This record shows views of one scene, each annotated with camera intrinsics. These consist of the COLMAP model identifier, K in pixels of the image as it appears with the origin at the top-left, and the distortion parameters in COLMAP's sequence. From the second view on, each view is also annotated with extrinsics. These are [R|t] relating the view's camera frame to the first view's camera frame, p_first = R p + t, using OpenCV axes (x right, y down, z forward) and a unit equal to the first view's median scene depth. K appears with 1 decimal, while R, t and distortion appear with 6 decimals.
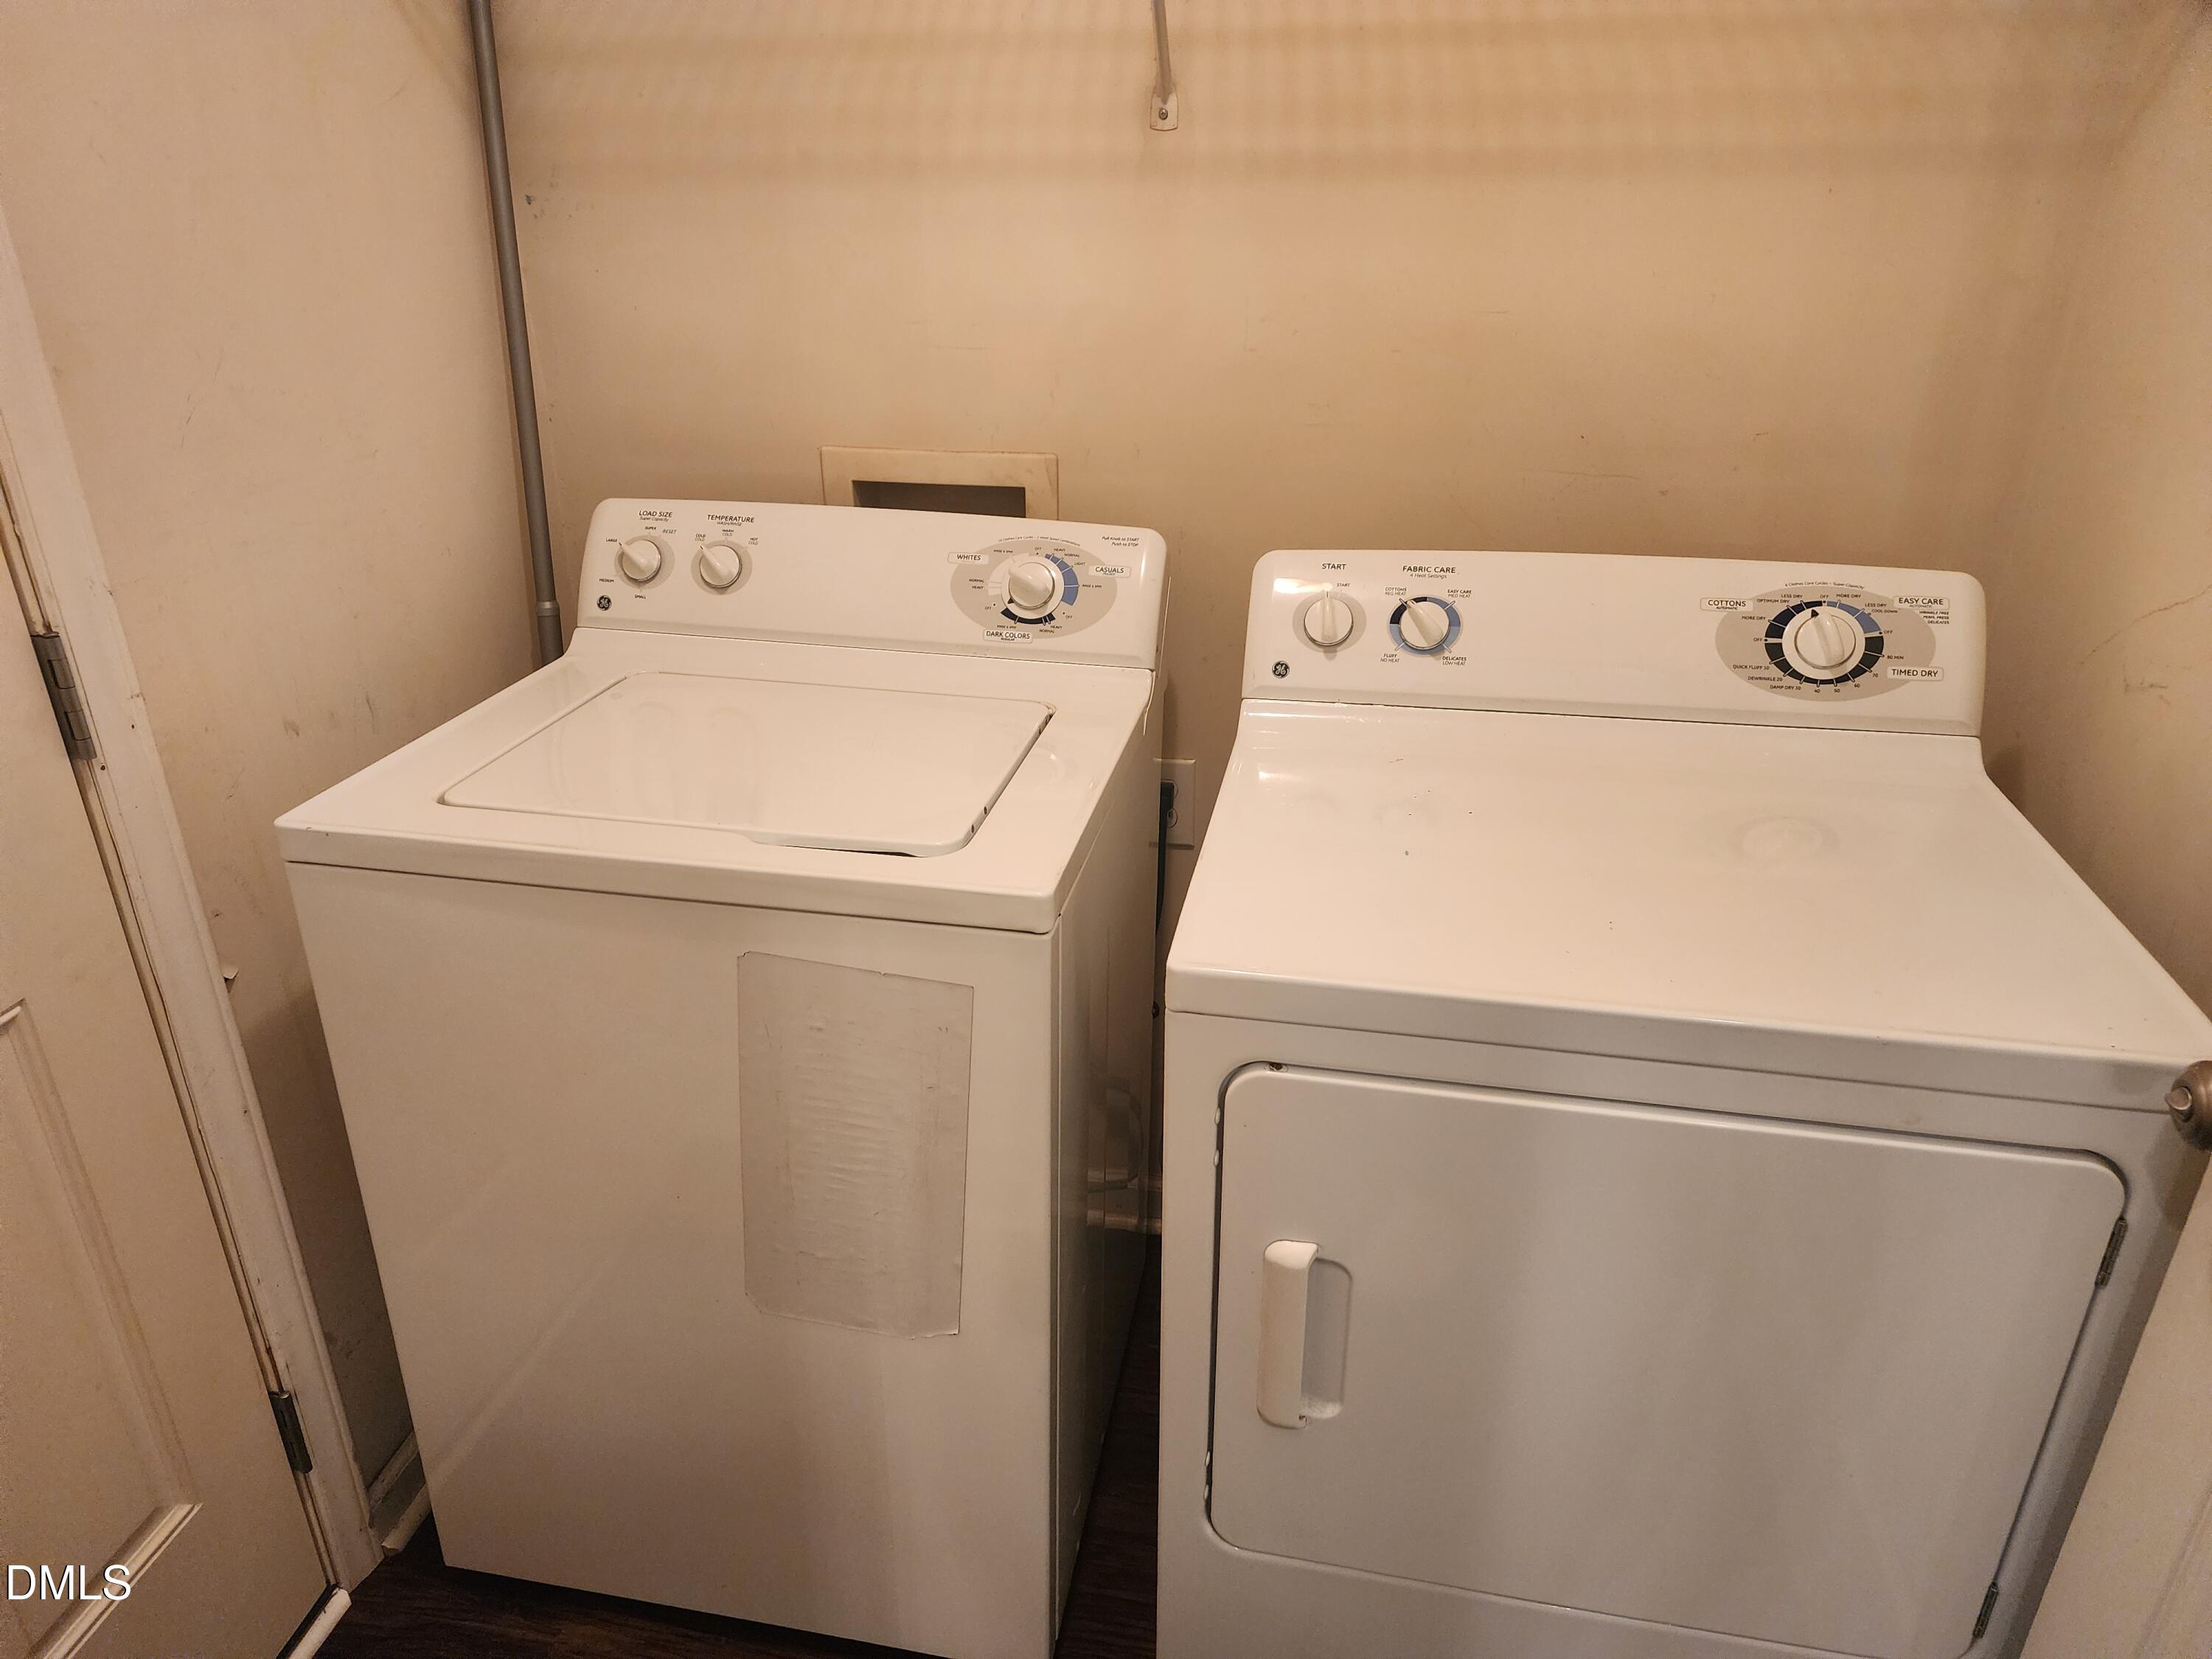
lens RADIAL K [[1482.3, 0, 1077.5], [0, 1482.3, 824.3], [0, 0, 1]] dist [0.114858, -0.079935]
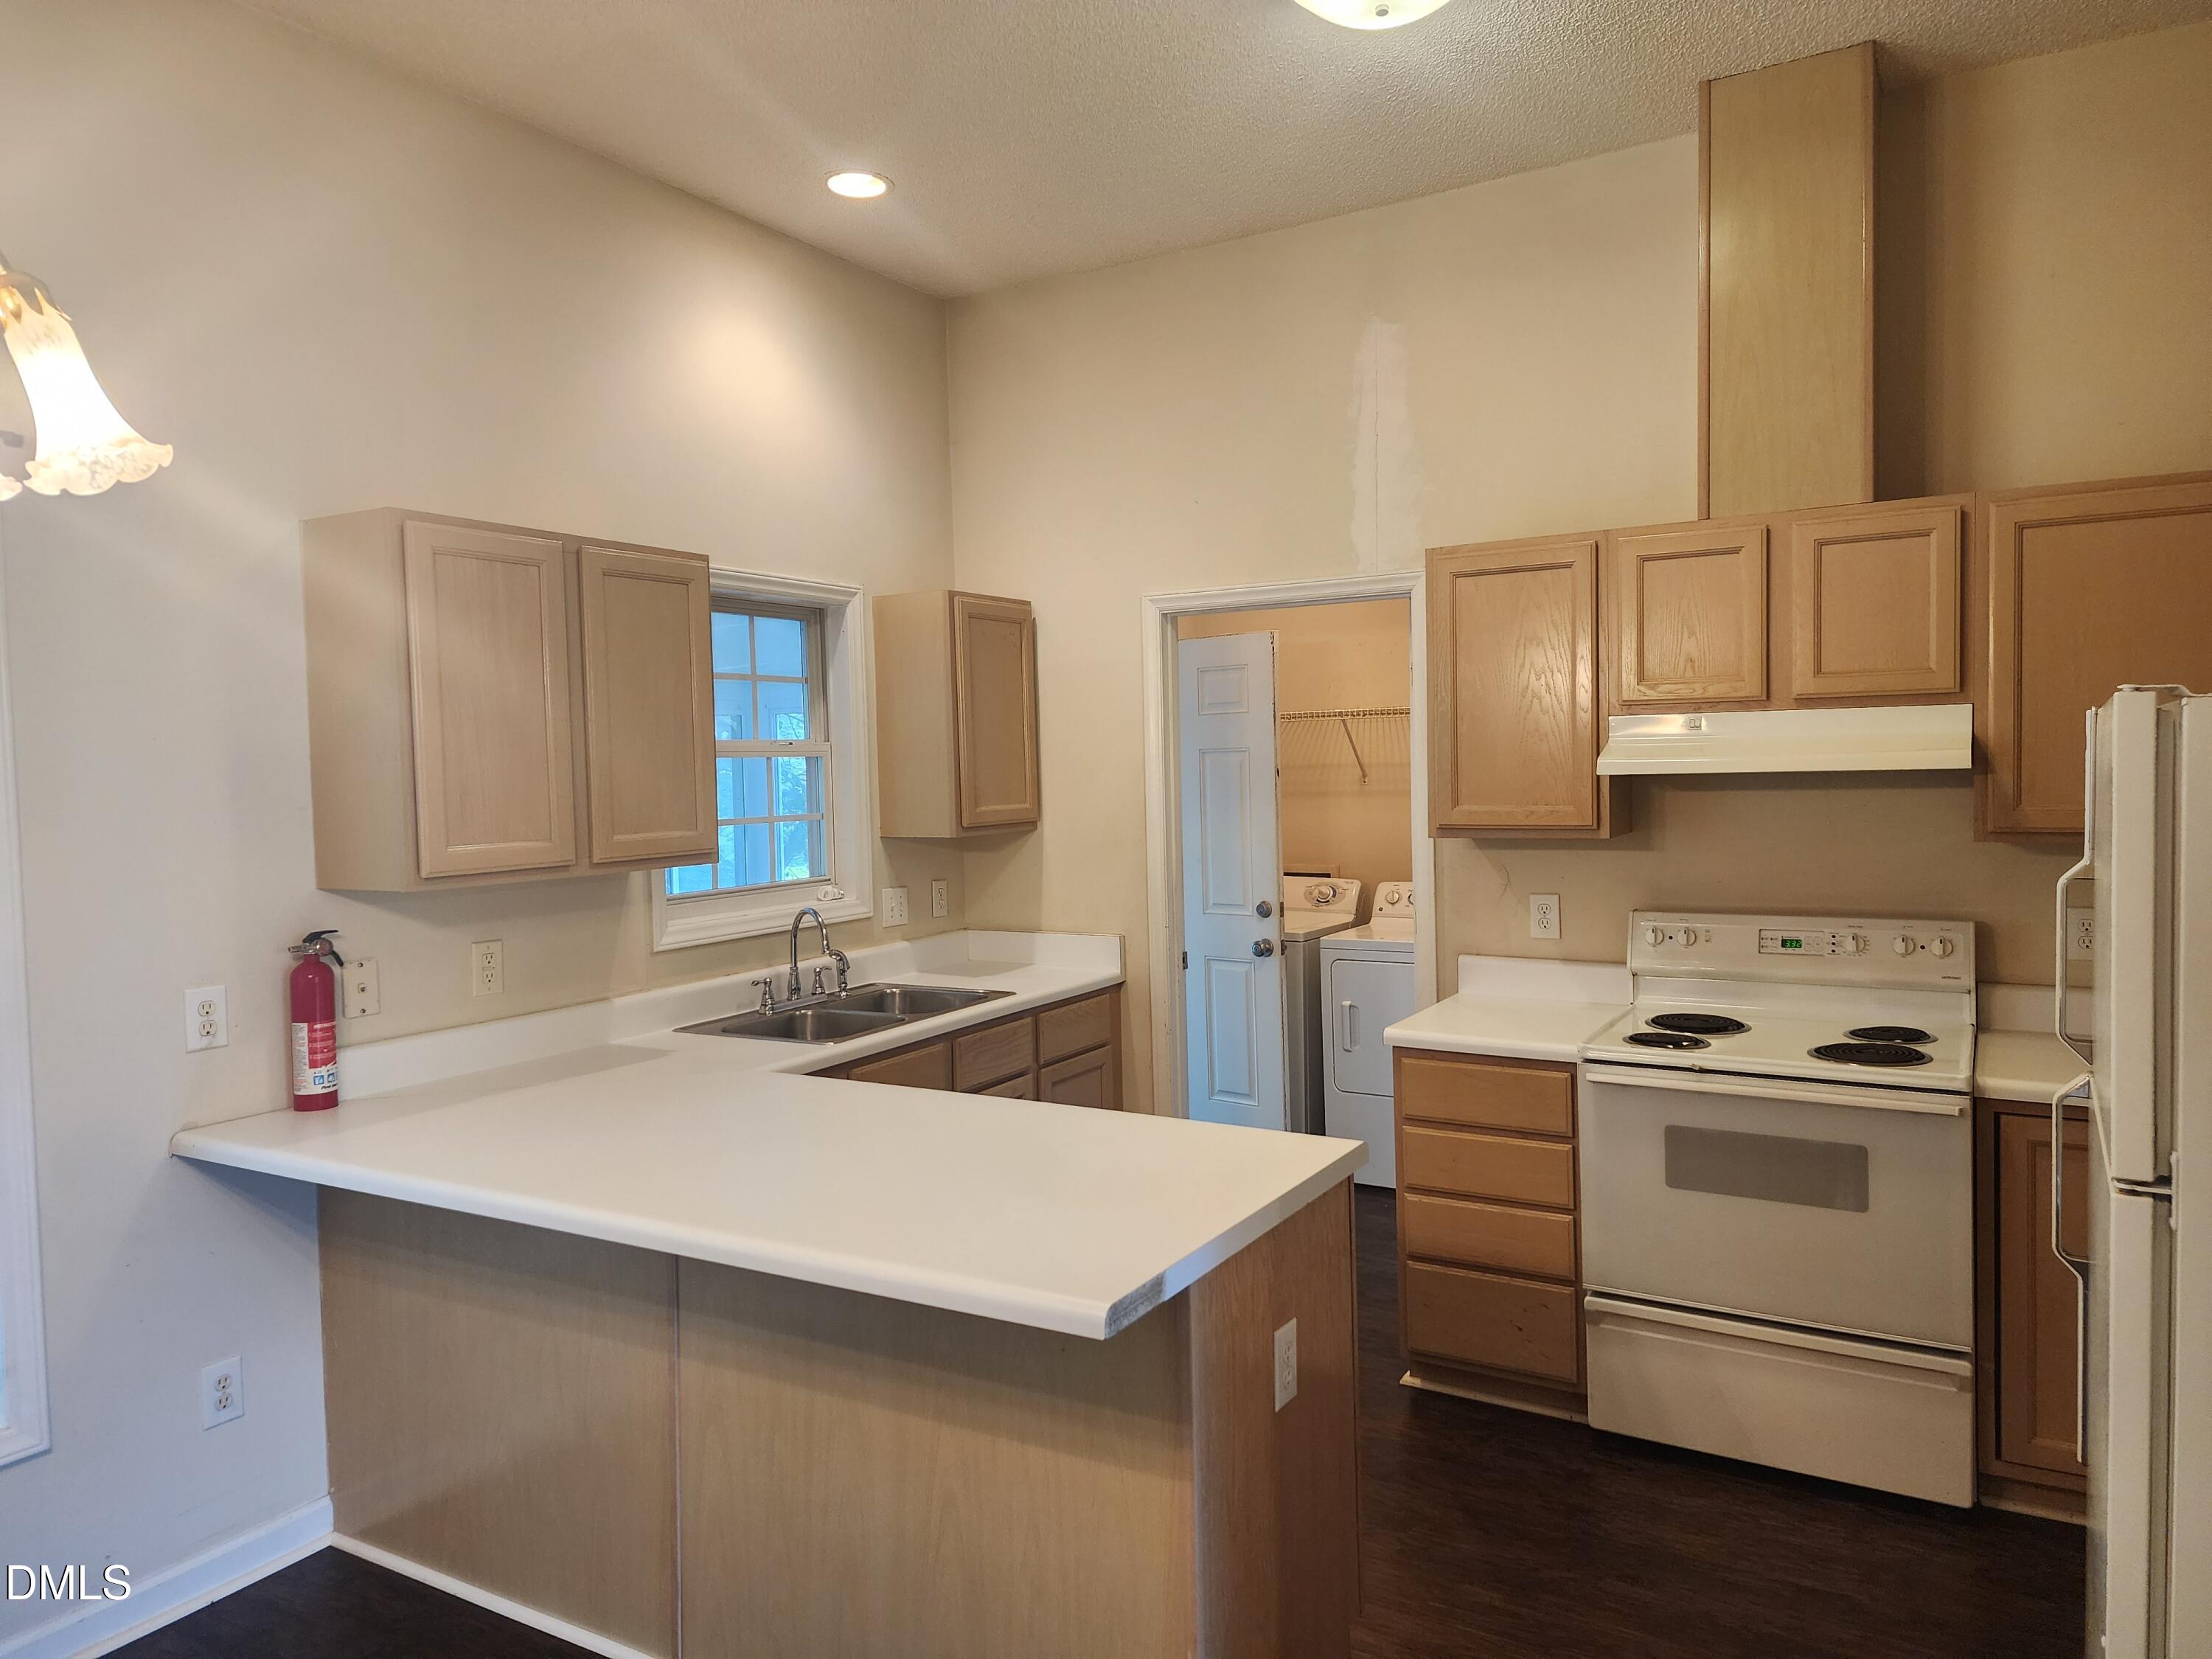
lens RADIAL K [[1460.7, 0, 1108.9], [0, 1460.7, 821.2], [0, 0, 1]] dist [0.091937, -0.081720]
pose [[0.944024, -0.001725, -0.329872, 0.723692], [-0.119499, 0.930278, -0.346847, 1.090742], [0.307470, 0.366852, 0.877999, -2.664699]]
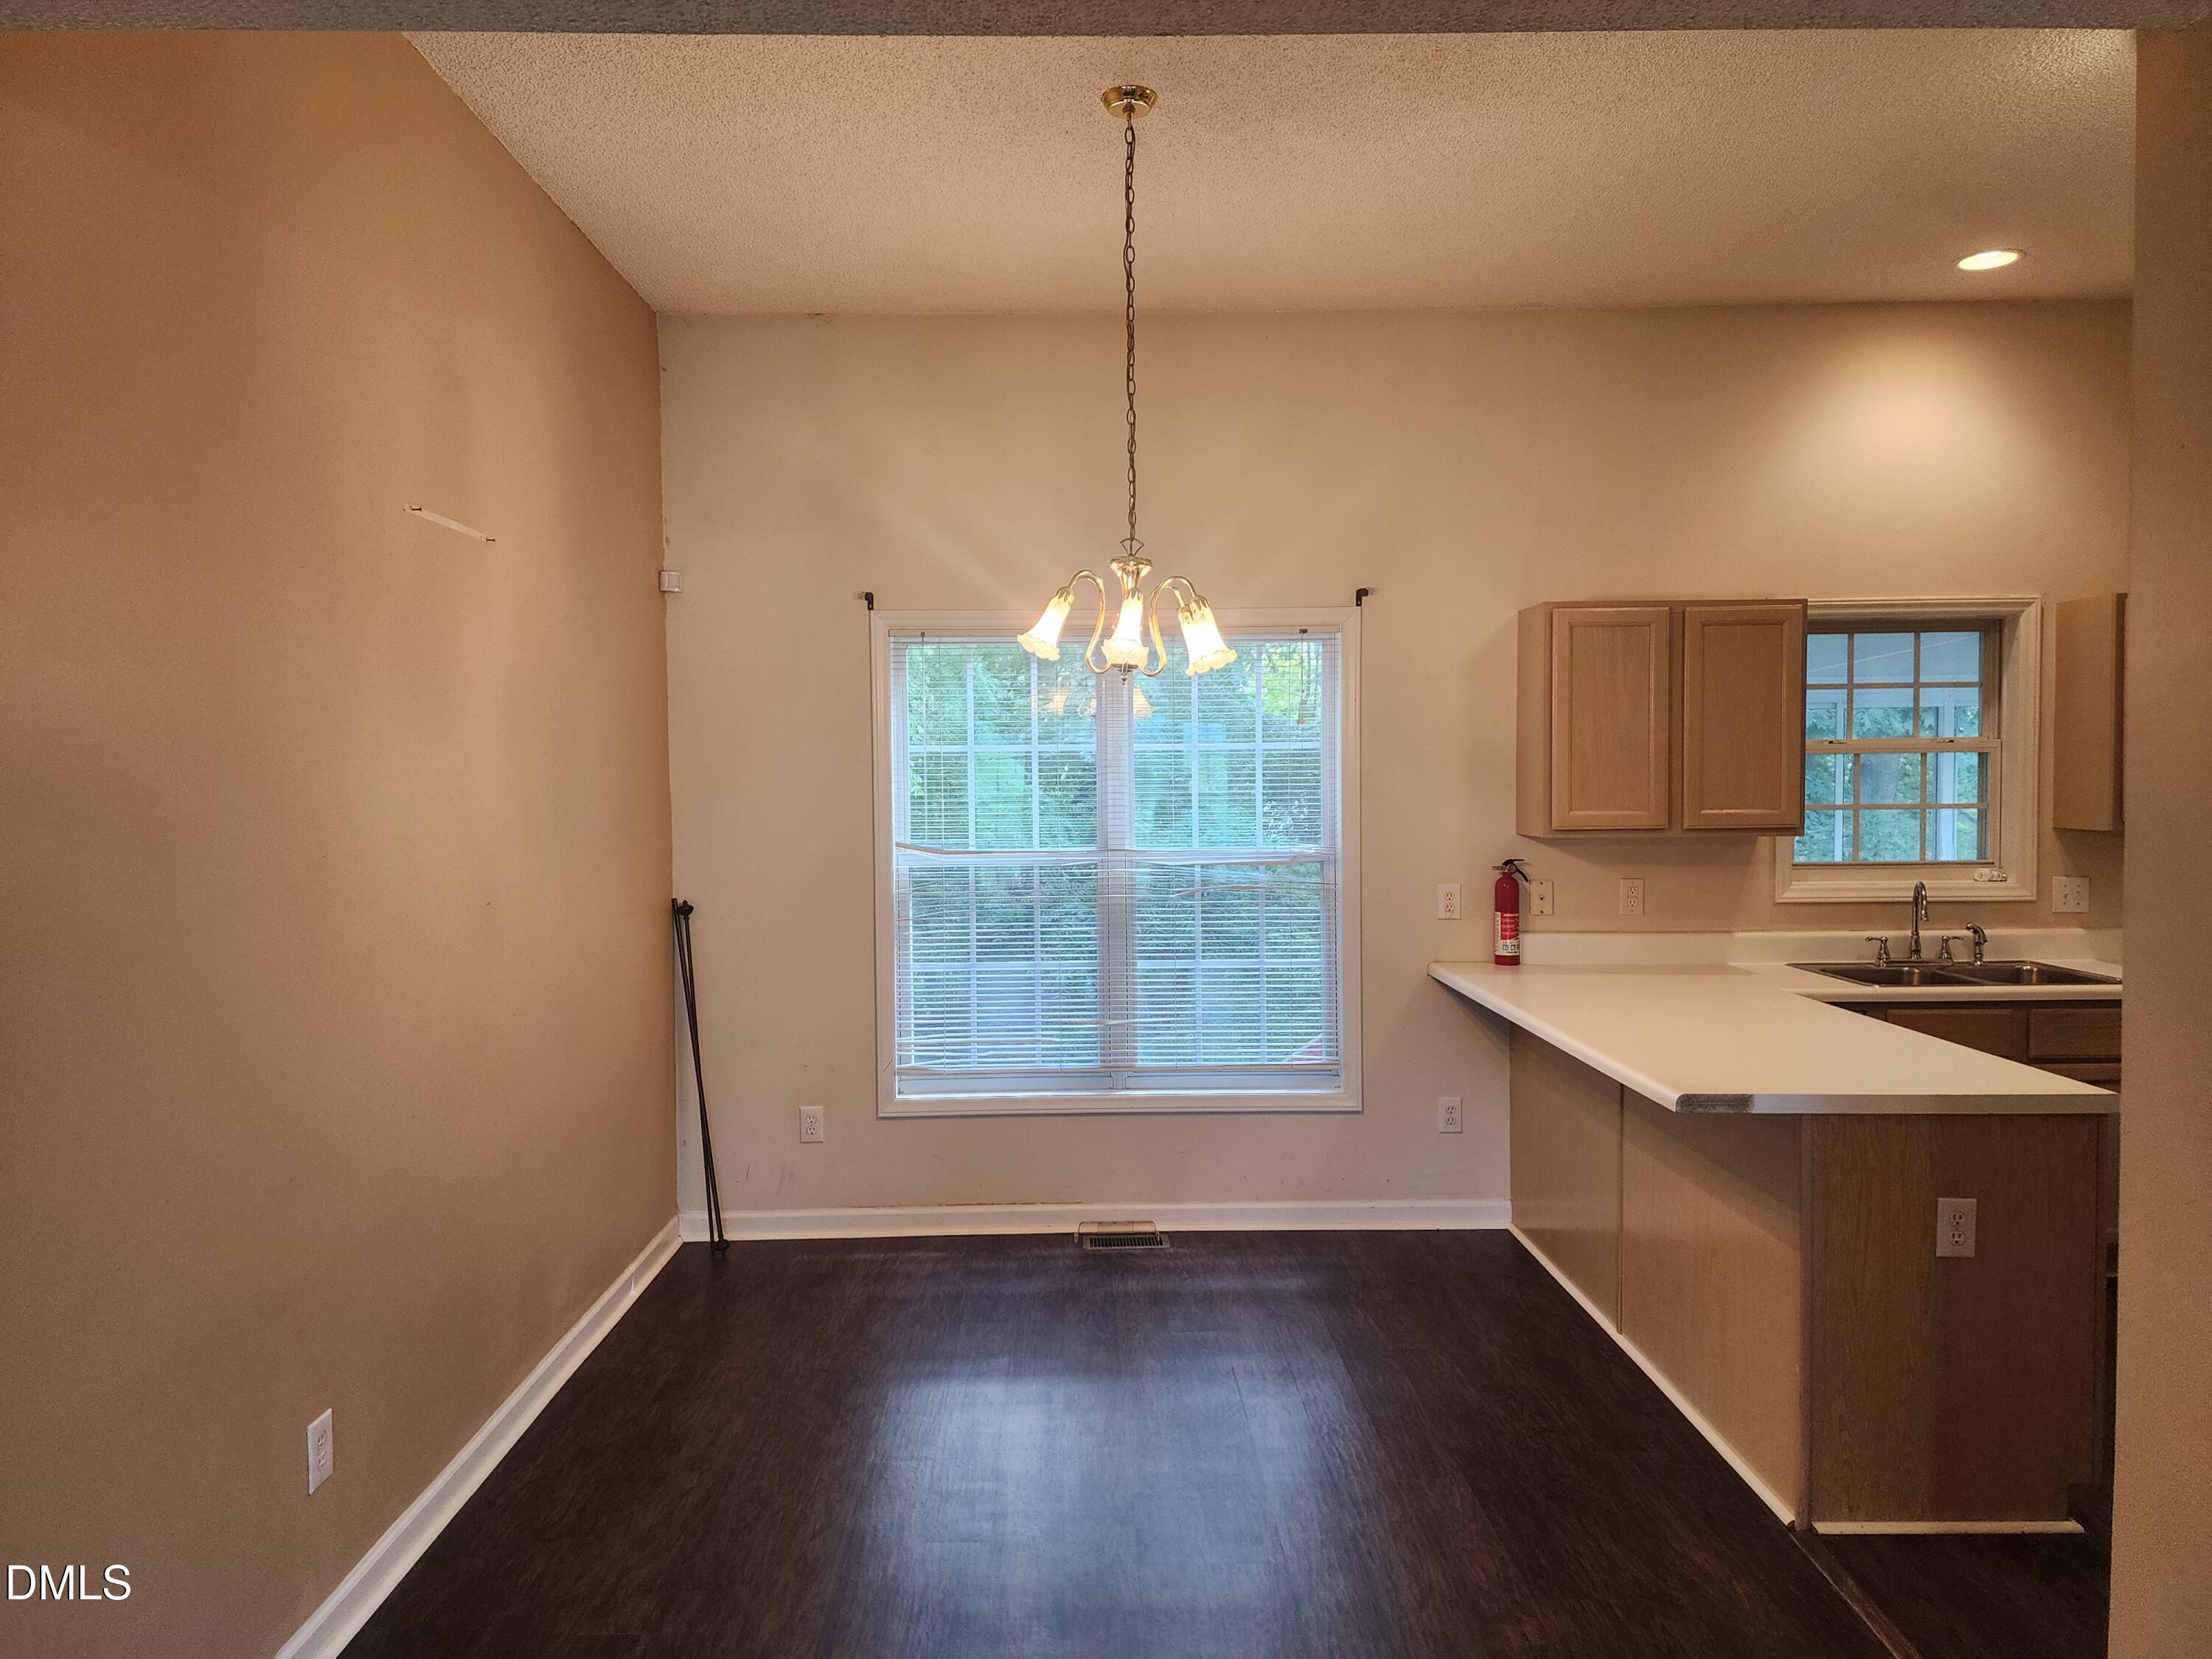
lens RADIAL K [[1460.7, 0, 1108.9], [0, 1460.7, 821.2], [0, 0, 1]] dist [0.091937, -0.081720]
pose [[0.228150, 0.040026, -0.972803, 2.015537], [-0.393105, 0.917881, -0.054428, 1.115914], [0.890739, 0.394832, 0.225149, -2.752616]]
